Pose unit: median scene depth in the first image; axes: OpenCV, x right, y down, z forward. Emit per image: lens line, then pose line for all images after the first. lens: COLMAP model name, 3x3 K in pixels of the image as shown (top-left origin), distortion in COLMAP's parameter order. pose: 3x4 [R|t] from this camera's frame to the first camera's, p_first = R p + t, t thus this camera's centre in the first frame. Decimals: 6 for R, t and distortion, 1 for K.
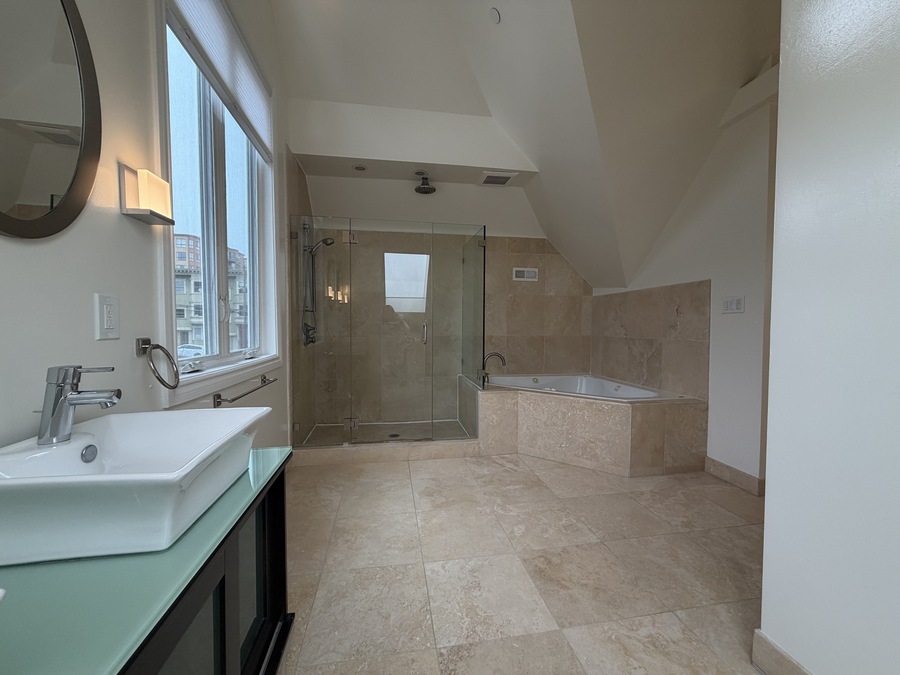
lens RADIAL K [[359.4, 0, 447.0], [0, 359.4, 337.3], [0, 0, 1]] dist [0.002328, -0.000648]
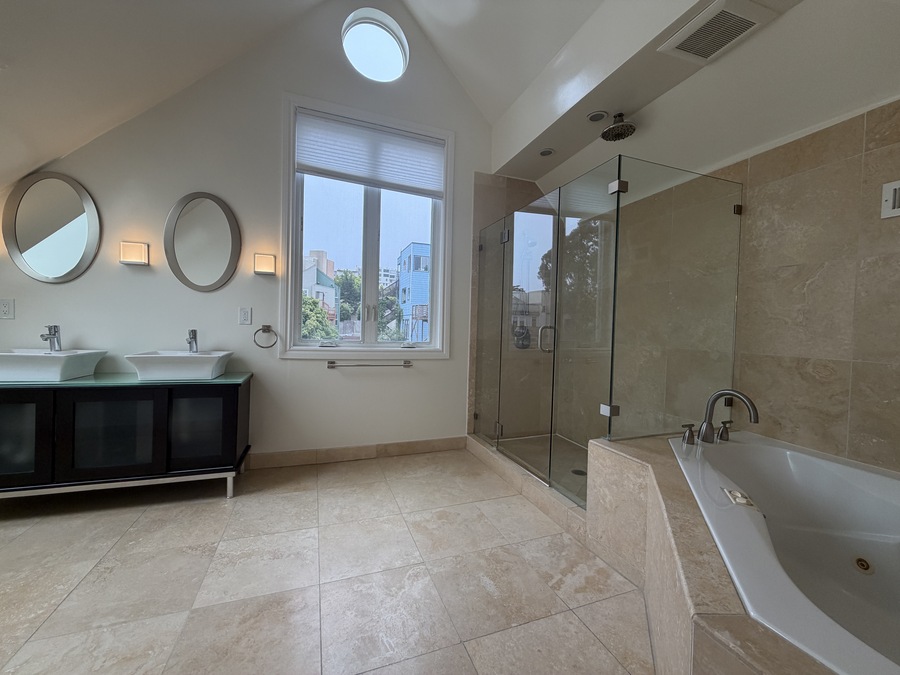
lens RADIAL K [[359.4, 0, 449.4], [0, 359.4, 336.4], [0, 0, 1]] dist [0.002328, -0.000648]
pose [[0.191652, 0.024953, -0.981146, 0.828969], [-0.063251, 0.997913, 0.013025, -0.015462], [0.979423, 0.059562, 0.192830, 0.848009]]
